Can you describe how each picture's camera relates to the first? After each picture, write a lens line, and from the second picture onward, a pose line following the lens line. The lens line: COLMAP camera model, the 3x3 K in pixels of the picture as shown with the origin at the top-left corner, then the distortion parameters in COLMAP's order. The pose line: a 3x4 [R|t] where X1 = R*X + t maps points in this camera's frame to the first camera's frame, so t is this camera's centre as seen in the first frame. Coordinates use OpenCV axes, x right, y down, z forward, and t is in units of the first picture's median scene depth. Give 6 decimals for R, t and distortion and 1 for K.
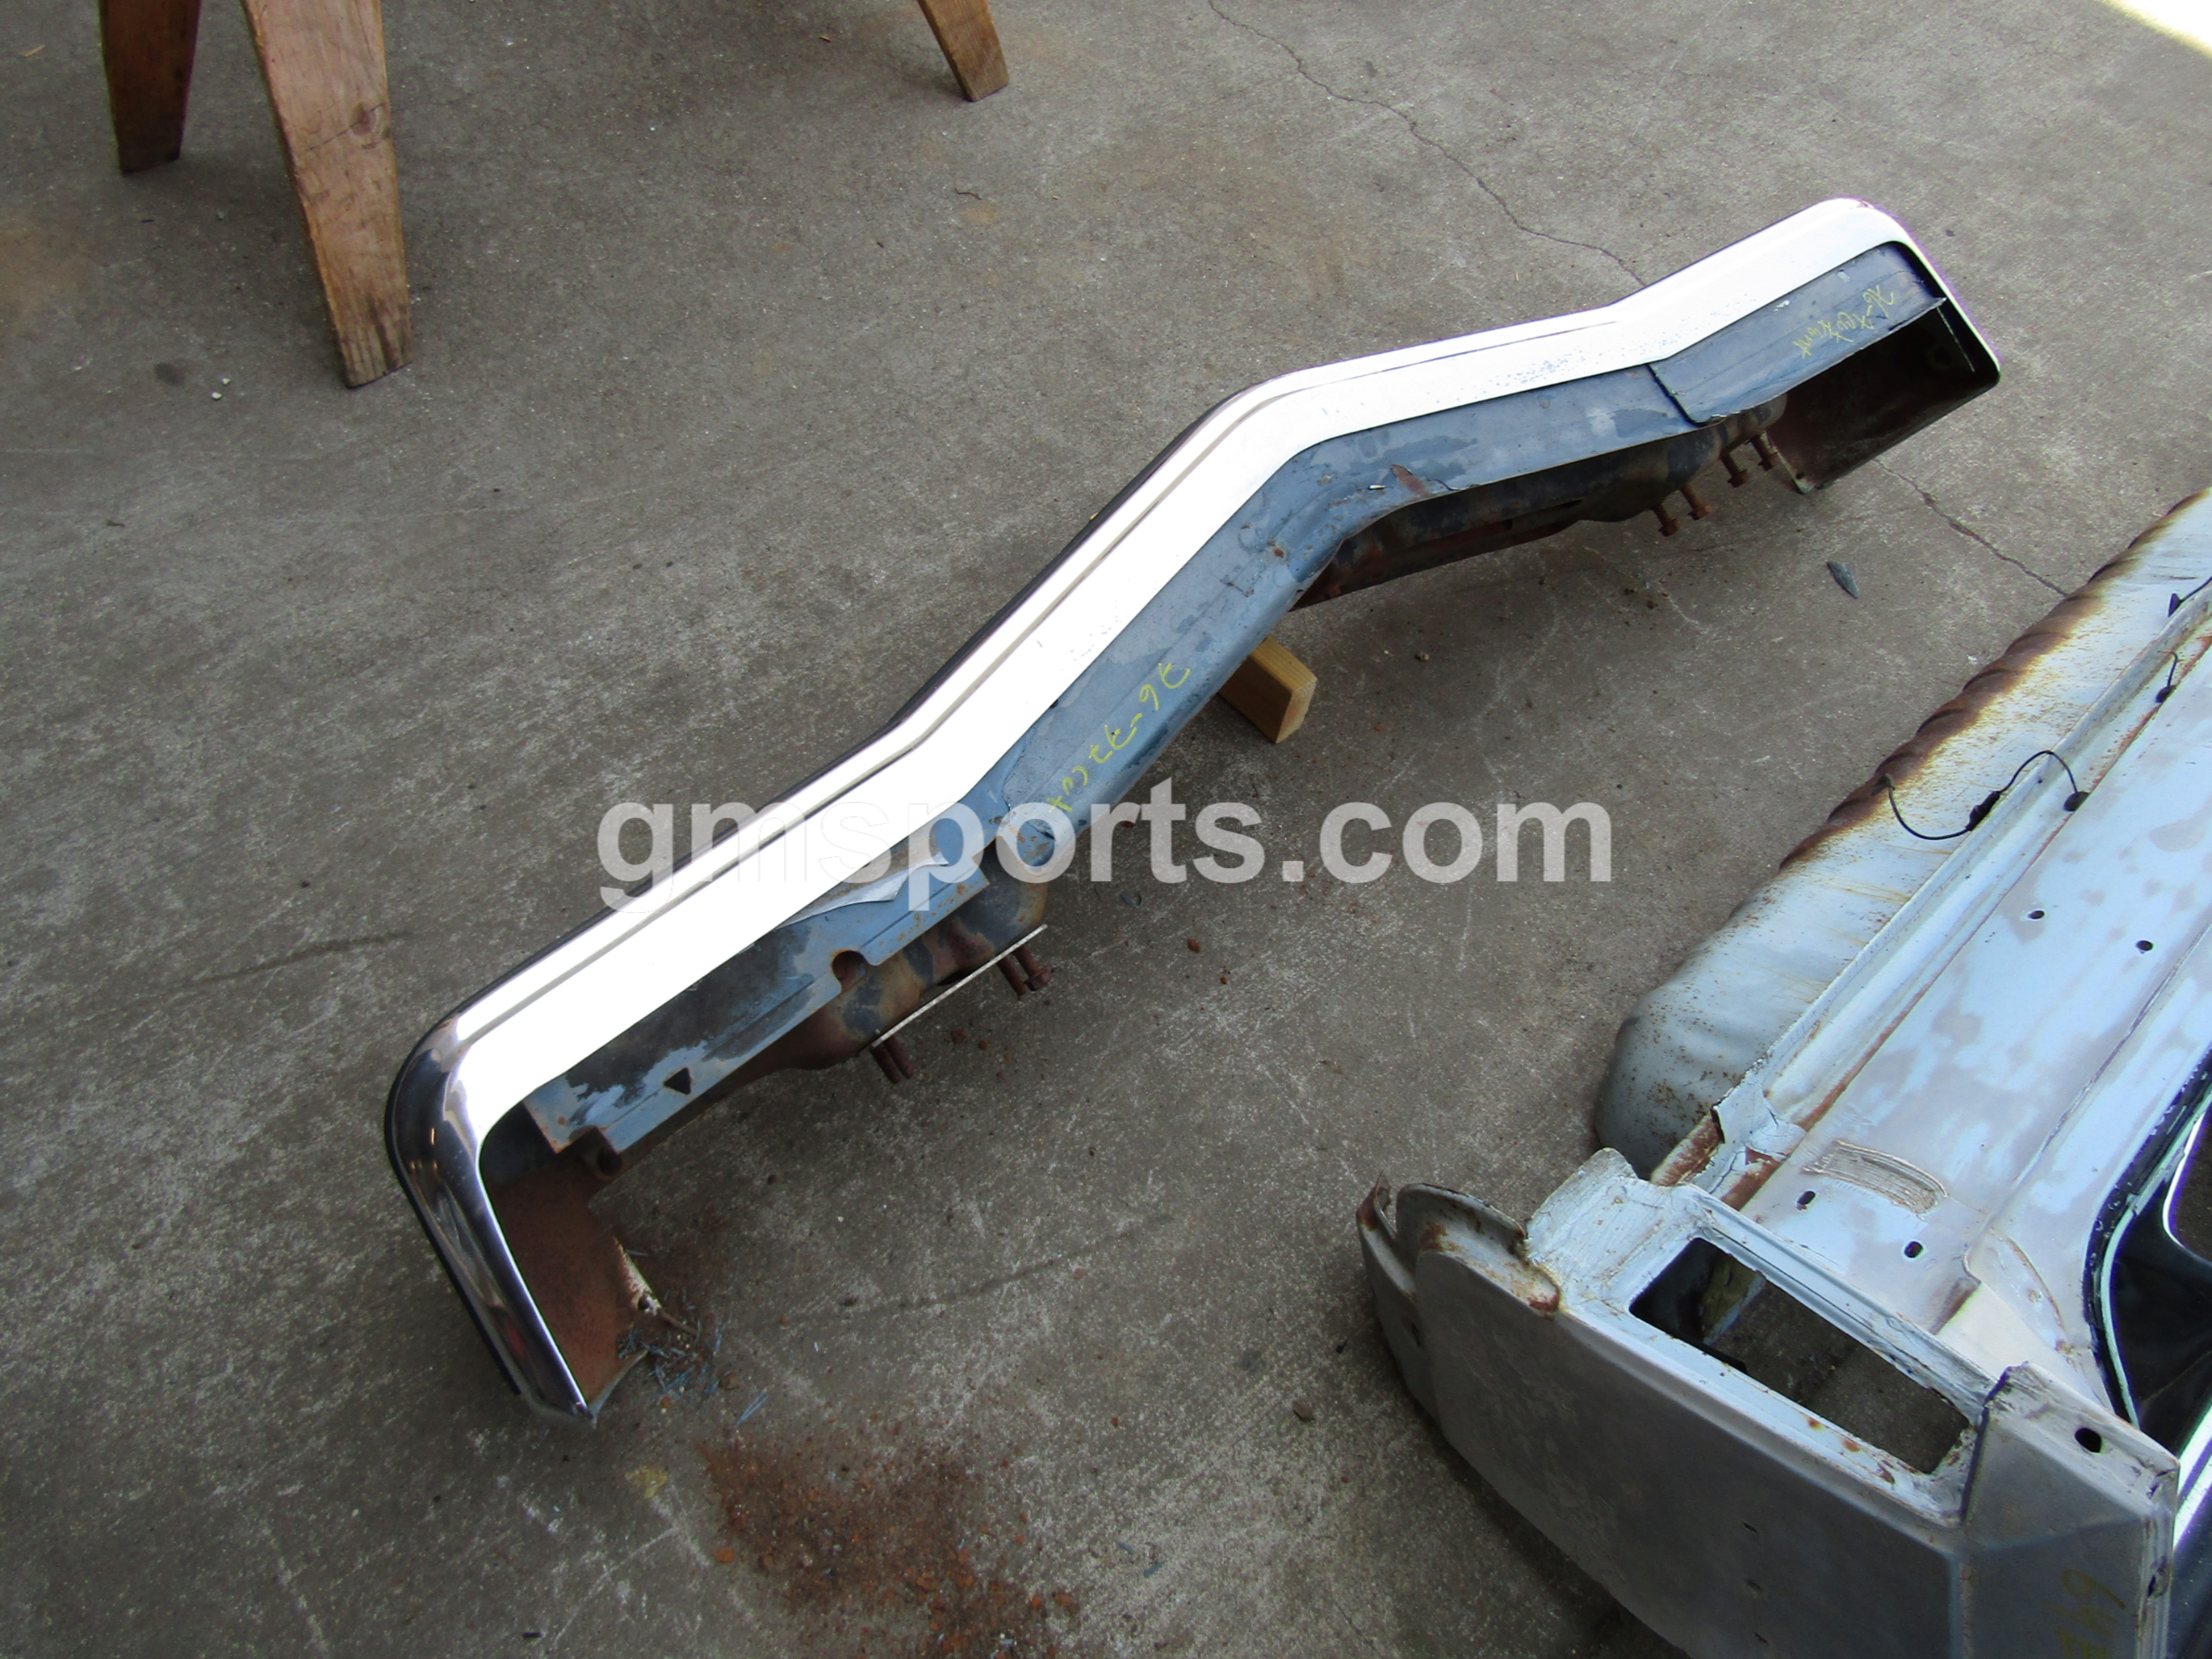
lens RADIAL K [[1560.0, 0, 1099.9], [0, 1560.0, 834.1], [0, 0, 1]] dist [-0.005794, -0.005060]
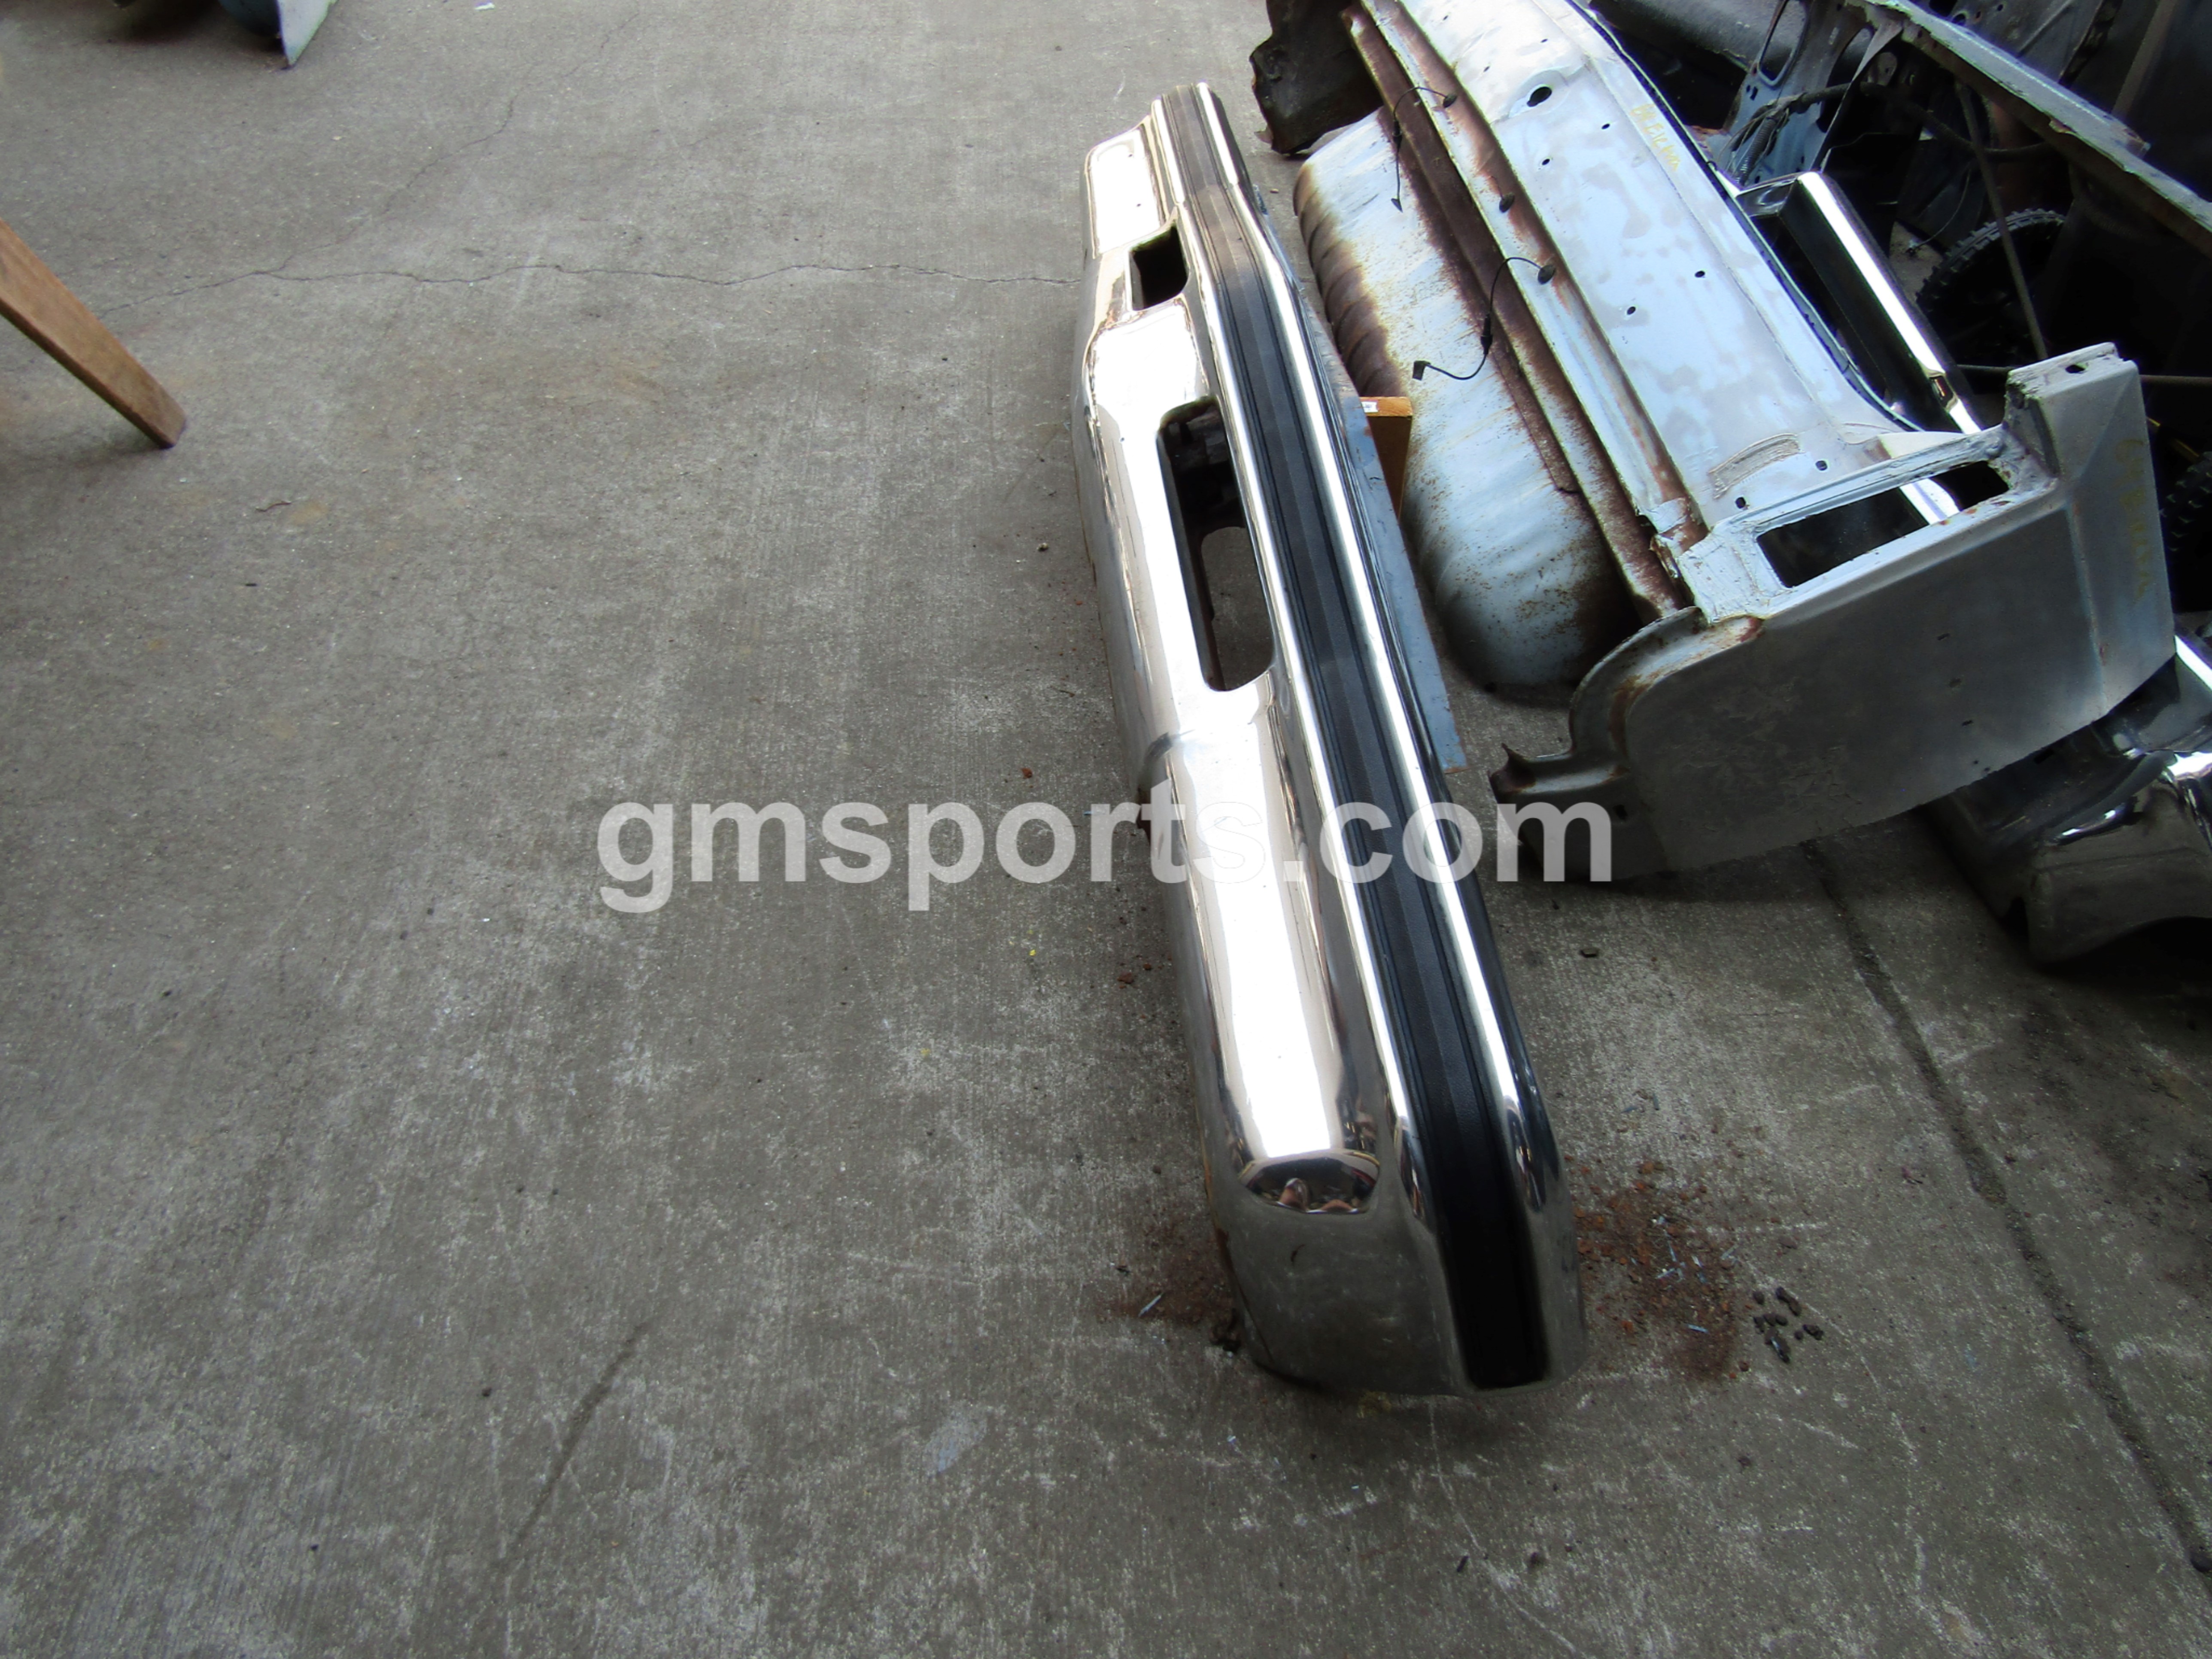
lens RADIAL K [[1582.8, 0, 1106.0], [0, 1582.8, 829.5], [0, 0, 1]] dist [0.029896, -0.075607]
pose [[0.602629, -0.606029, 0.519198, -0.634197], [0.672888, 0.735655, 0.077671, -0.032144], [-0.429022, 0.302556, 0.851117, 0.114709]]
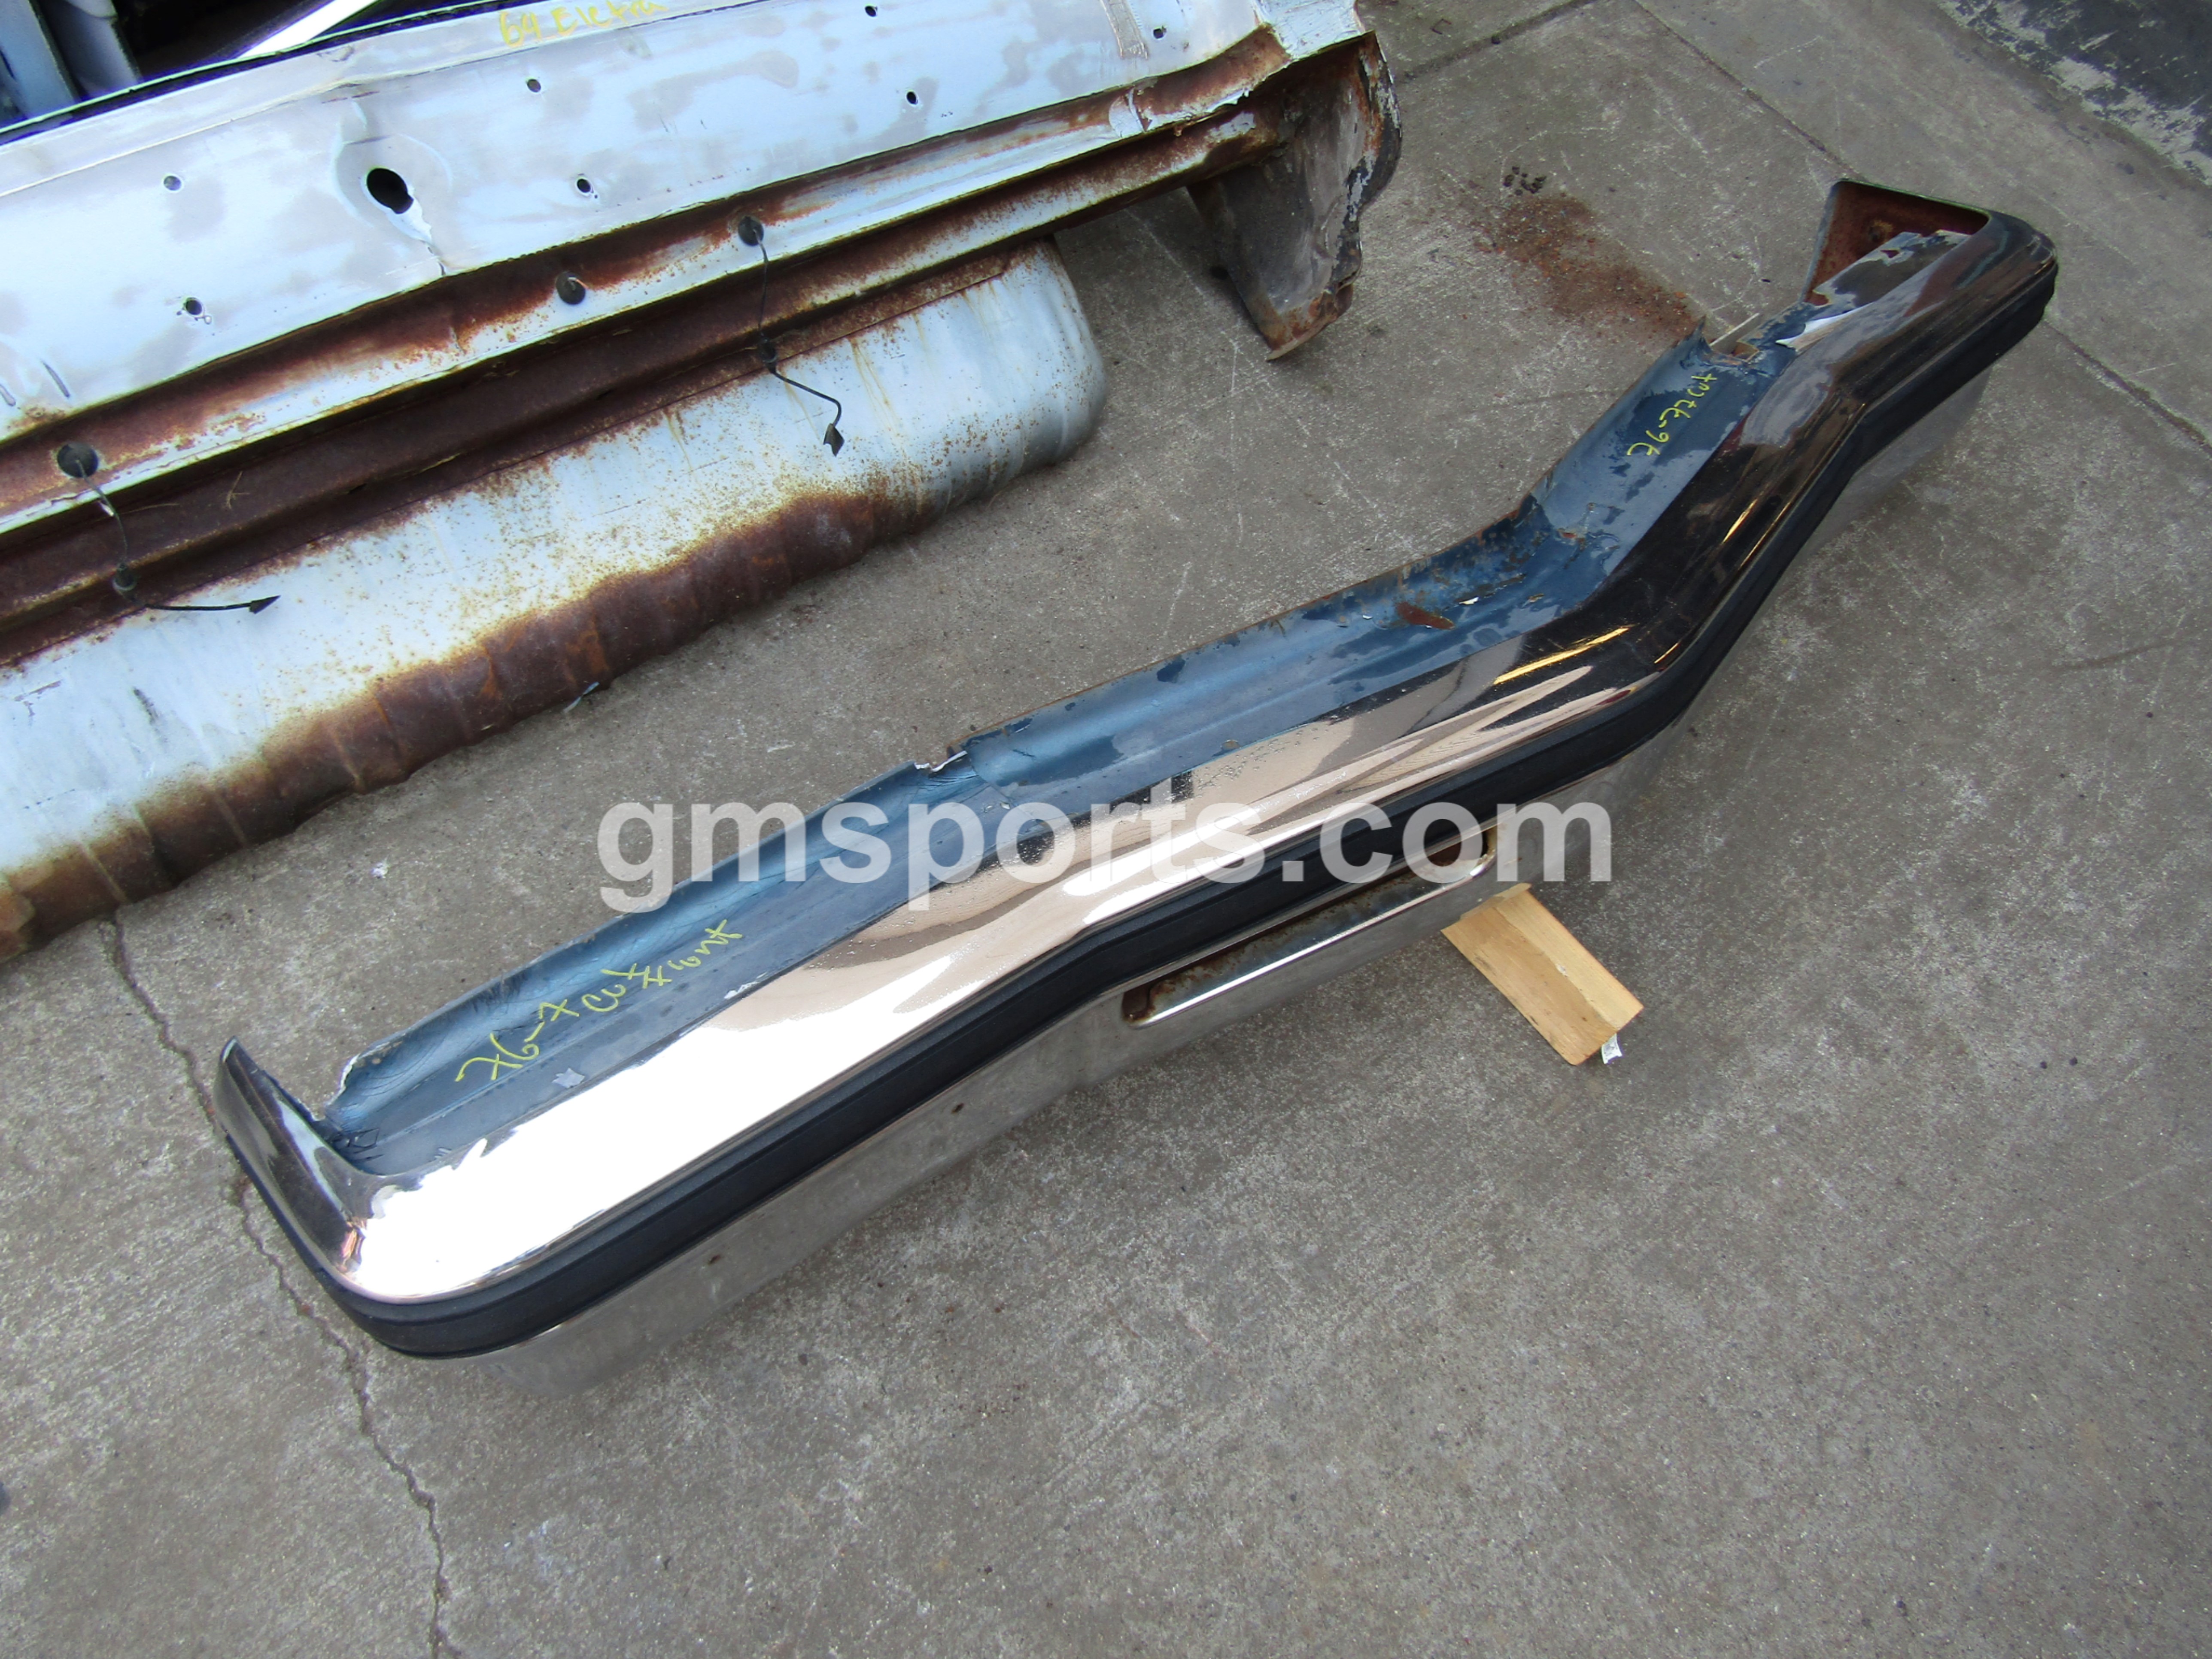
lens RADIAL K [[1566.5, 0, 1114.4], [0, 1566.5, 825.3], [0, 0, 1]] dist [-0.012294, 0.004678]
pose [[-0.962176, -0.153306, -0.225201, 0.569361], [-0.138035, -0.438330, 0.888151, -1.070378], [-0.234871, 0.885643, 0.400589, 0.877794]]
